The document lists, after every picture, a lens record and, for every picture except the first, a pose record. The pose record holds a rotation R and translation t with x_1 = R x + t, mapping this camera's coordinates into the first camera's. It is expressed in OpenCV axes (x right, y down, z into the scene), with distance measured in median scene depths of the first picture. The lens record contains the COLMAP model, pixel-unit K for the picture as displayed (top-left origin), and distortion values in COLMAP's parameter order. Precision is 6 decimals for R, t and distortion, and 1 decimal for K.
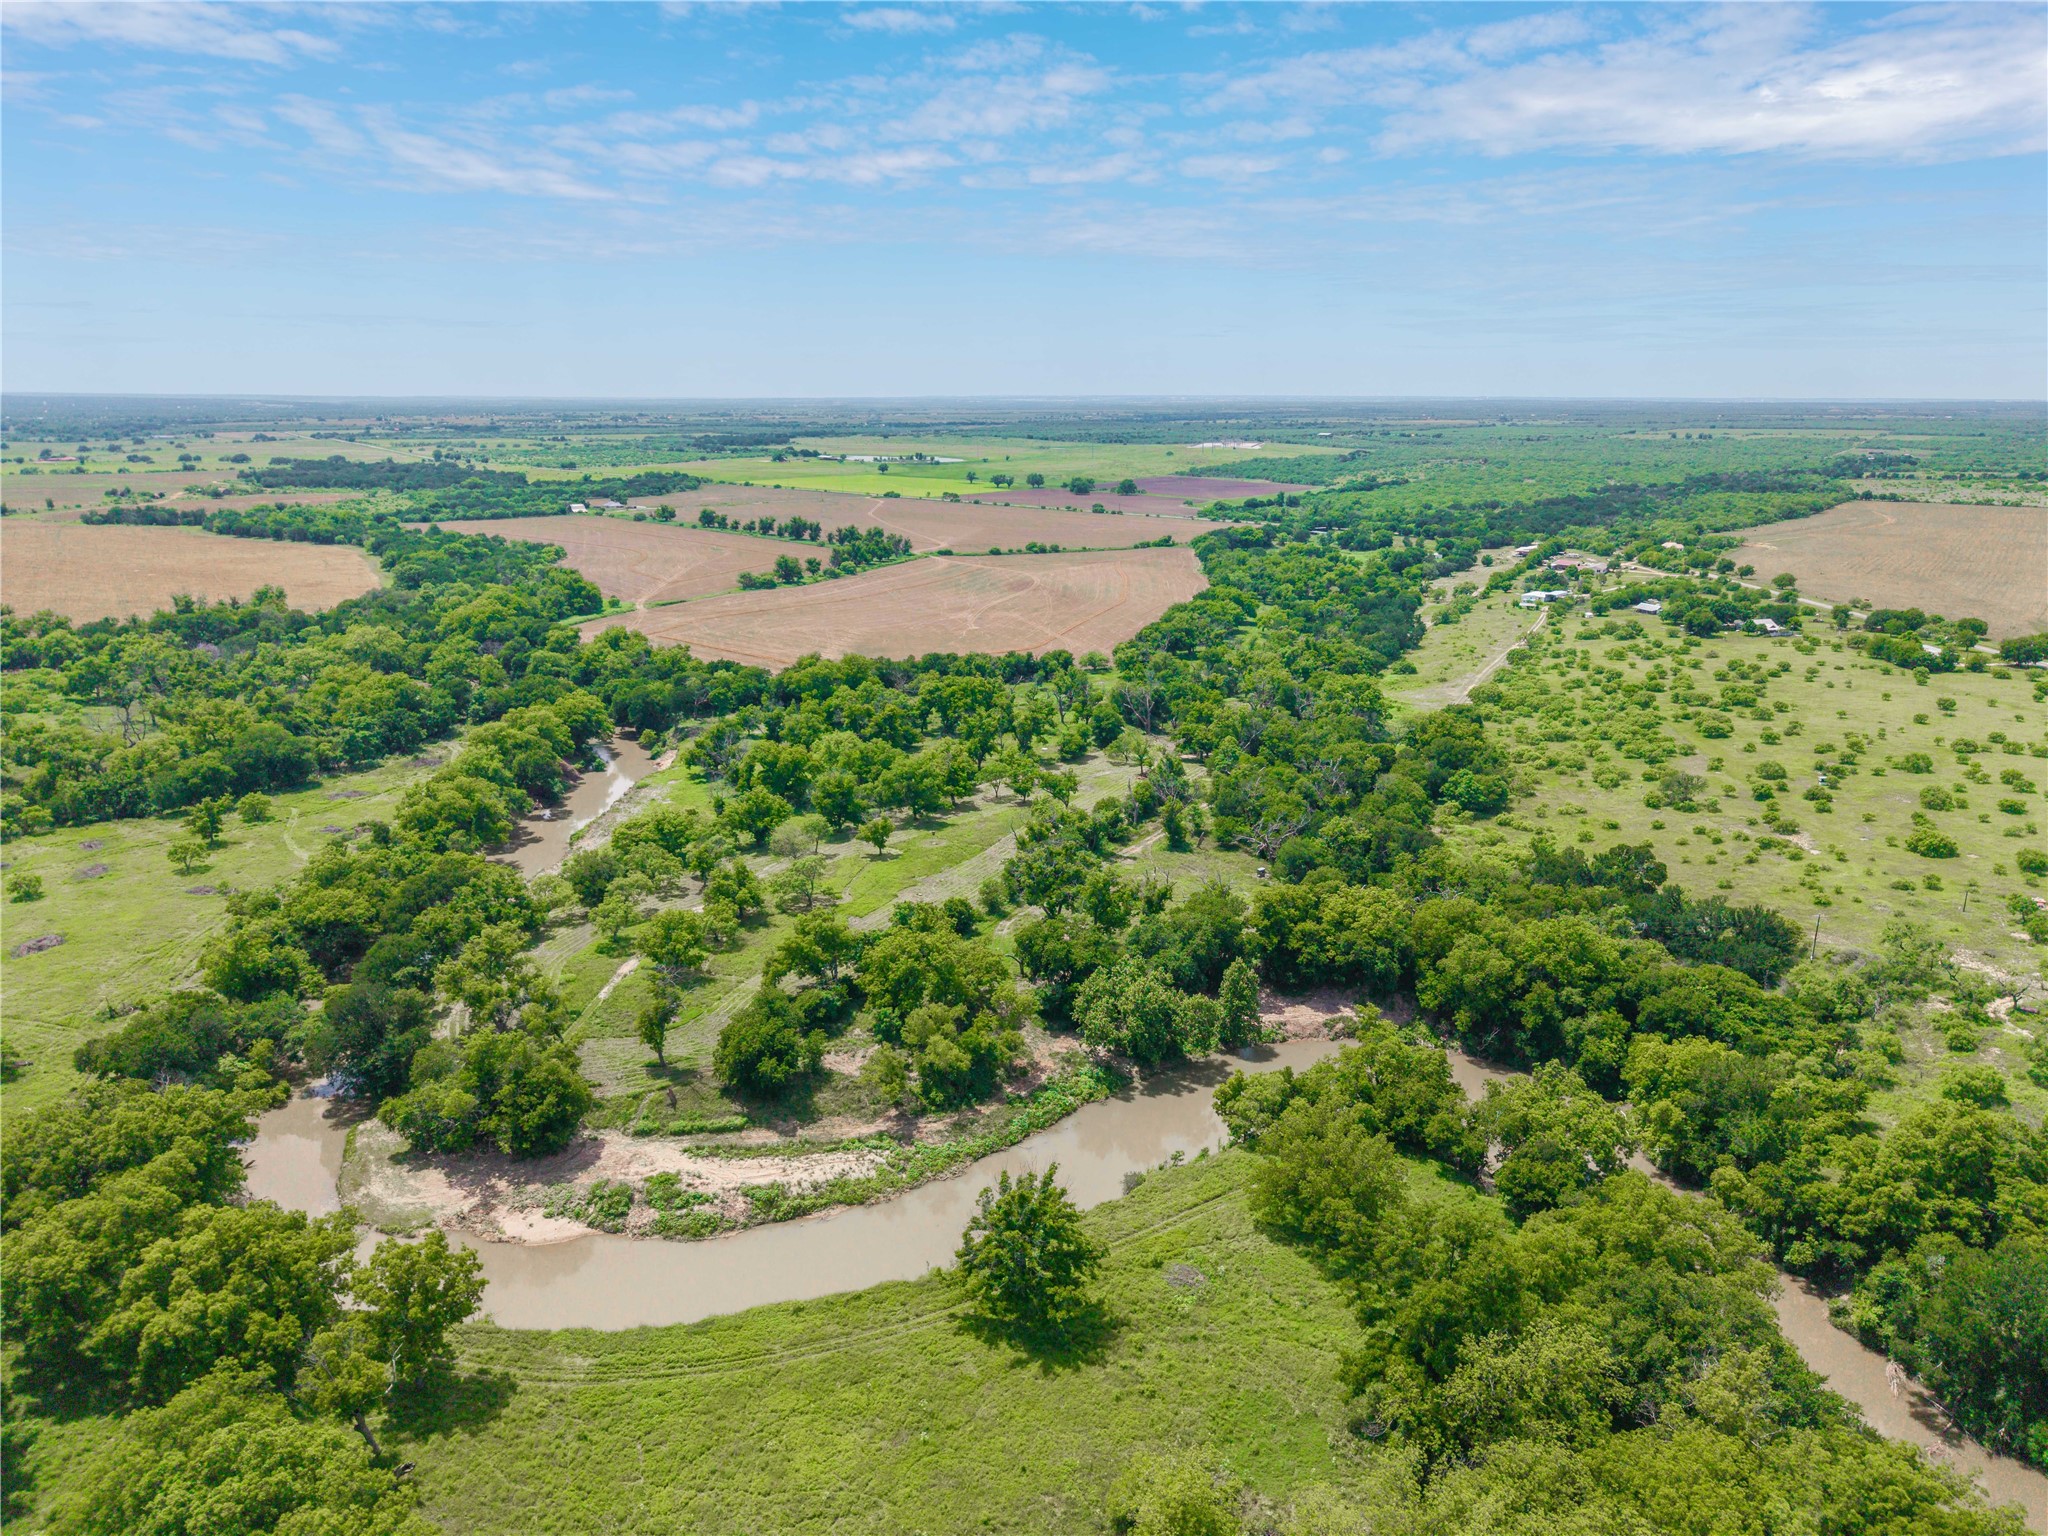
lens RADIAL K [[1366.7, 0, 1029.0], [0, 1366.7, 767.1], [0, 0, 1]] dist [0.042967, -0.046368]
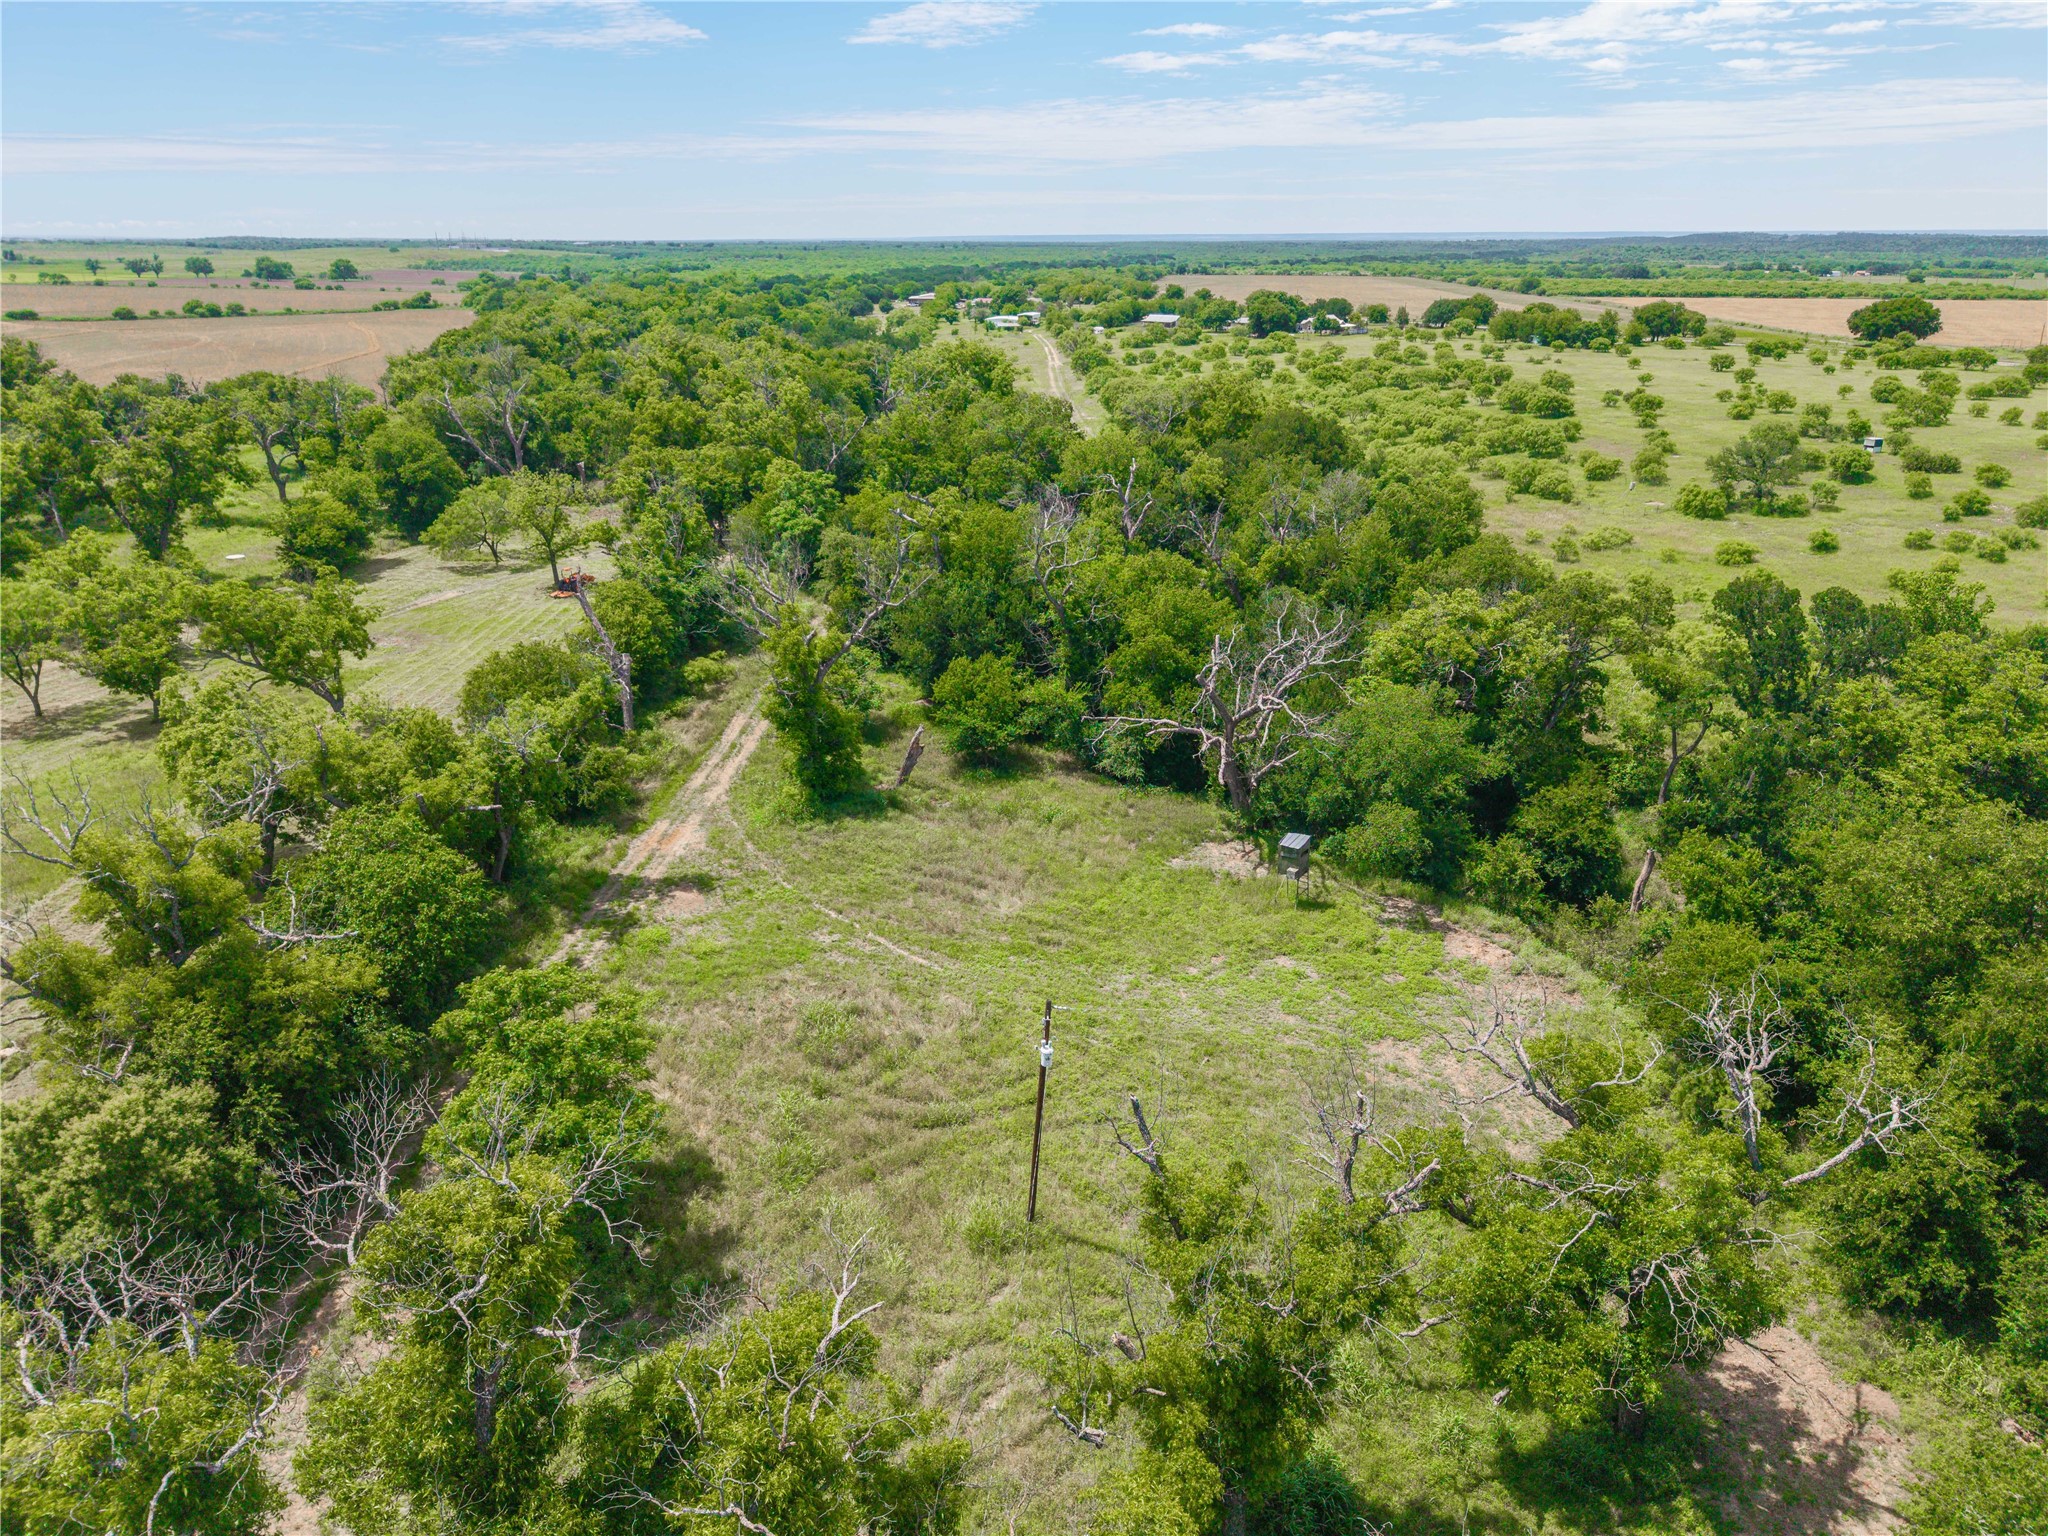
lens RADIAL K [[1366.7, 0, 1029.0], [0, 1366.7, 767.1], [0, 0, 1]] dist [0.042967, -0.046368]
pose [[0.870247, -0.174183, 0.460792, 0.031687], [0.126055, 0.982998, 0.133514, 0.034354], [-0.476214, -0.058105, 0.877408, 1.151873]]
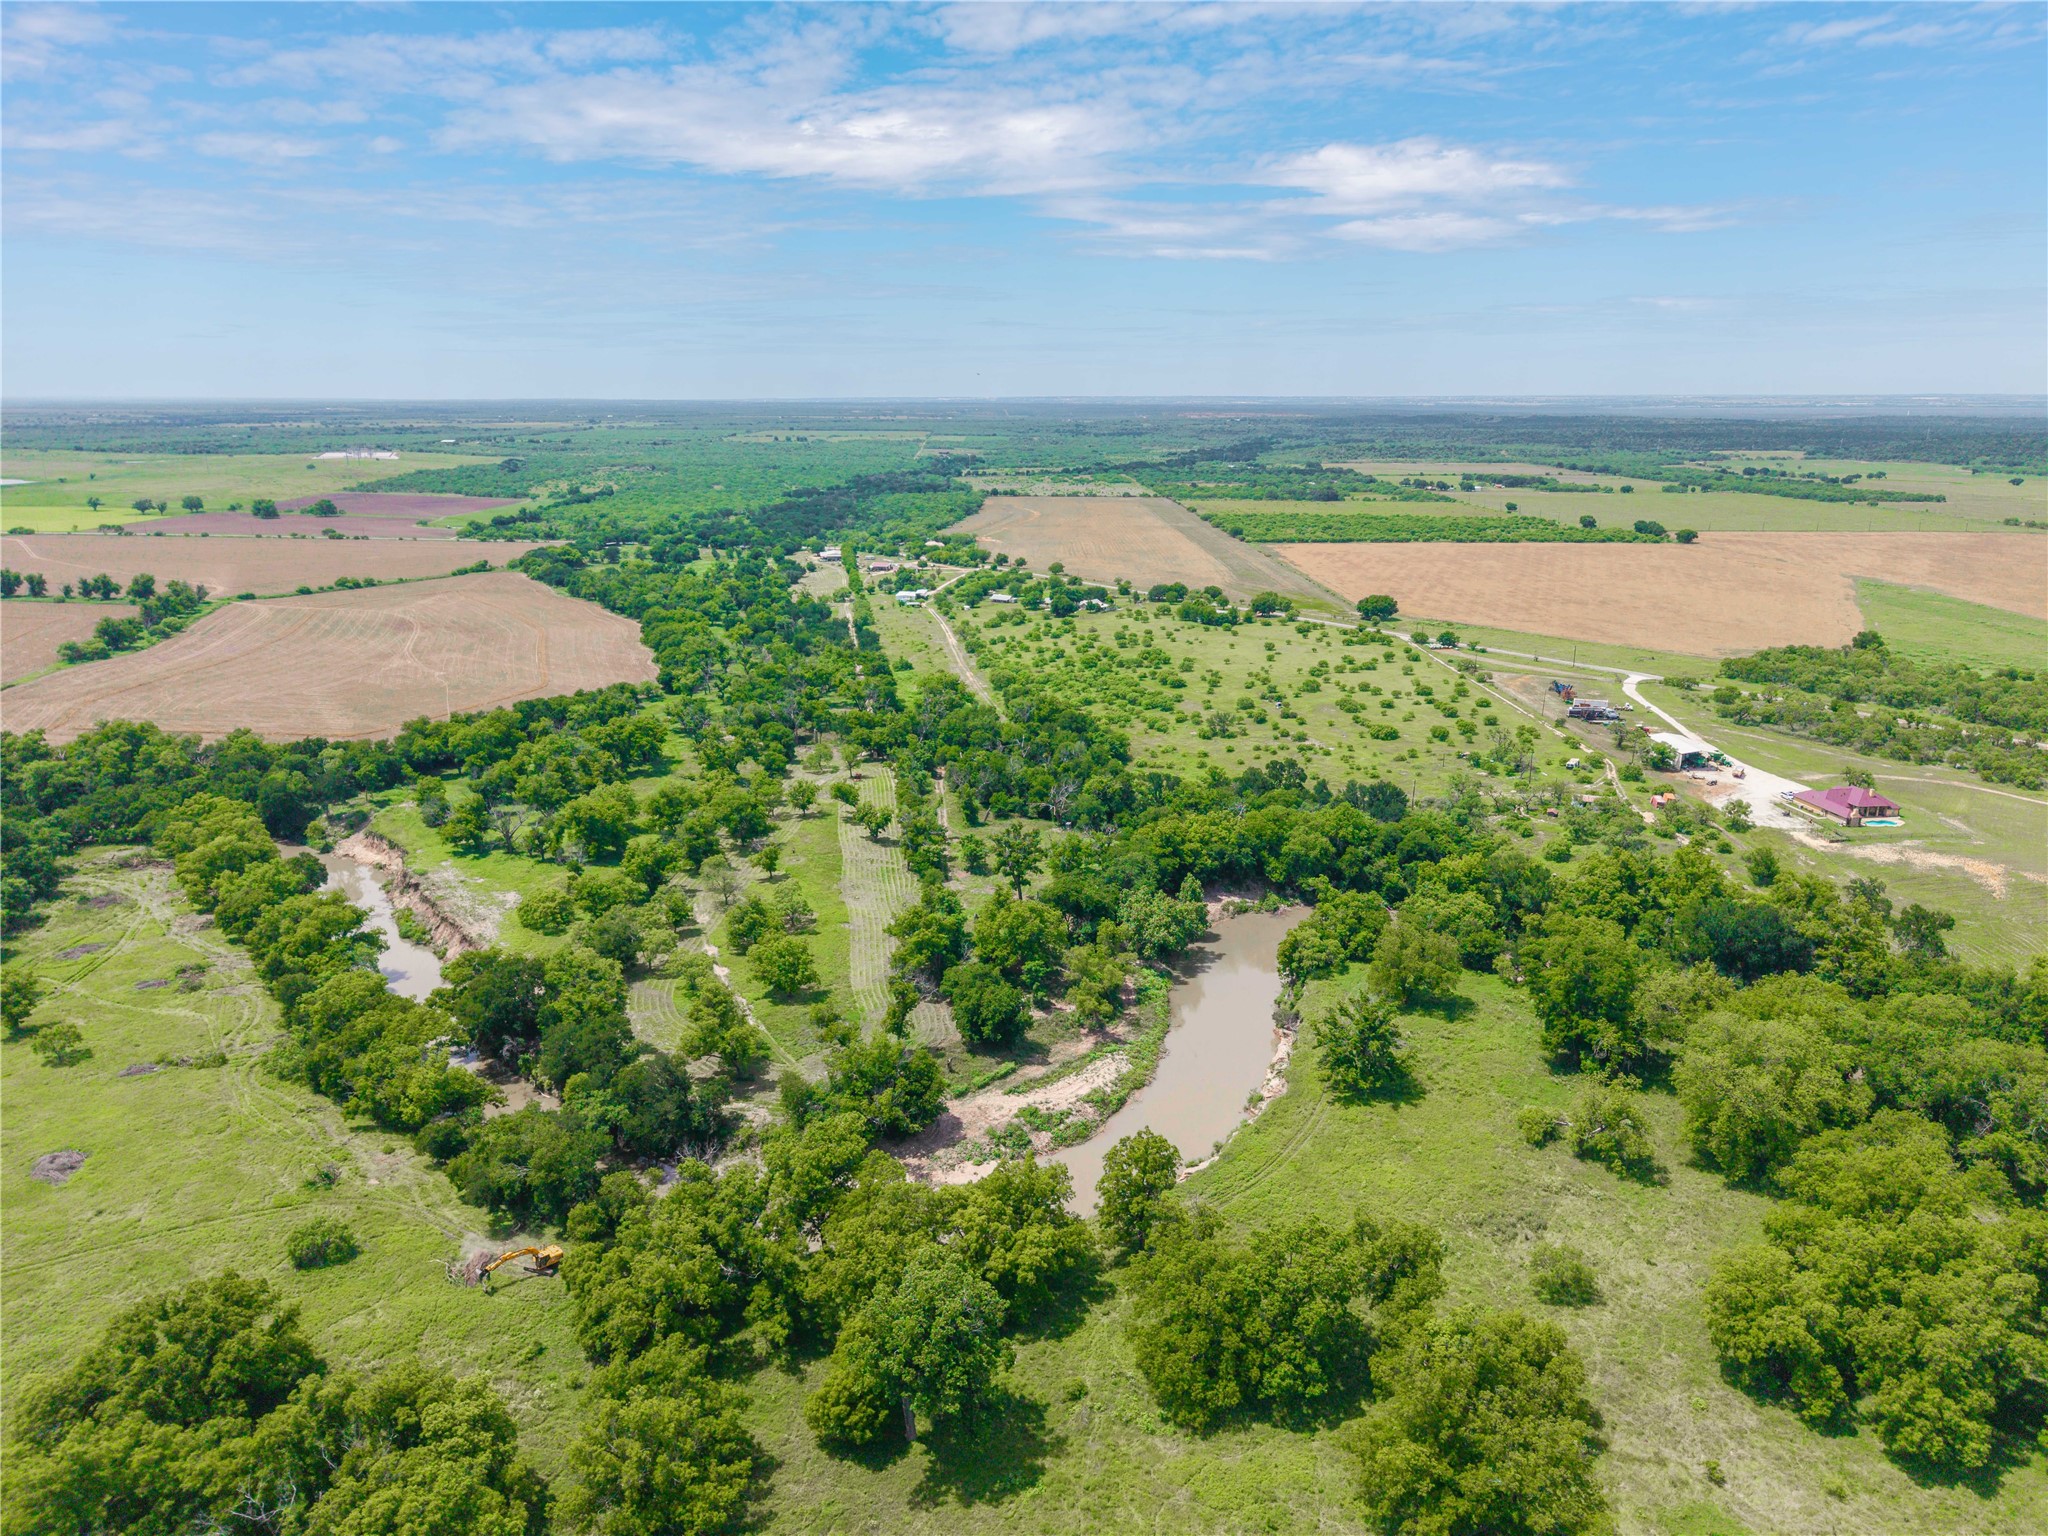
lens RADIAL K [[1366.7, 0, 1029.0], [0, 1366.7, 767.1], [0, 0, 1]] dist [0.042967, -0.046368]
pose [[0.793245, -0.157085, 0.588291, -0.869568], [0.155754, 0.986354, 0.053359, -0.075171], [-0.588645, 0.049302, 0.806887, -0.038407]]
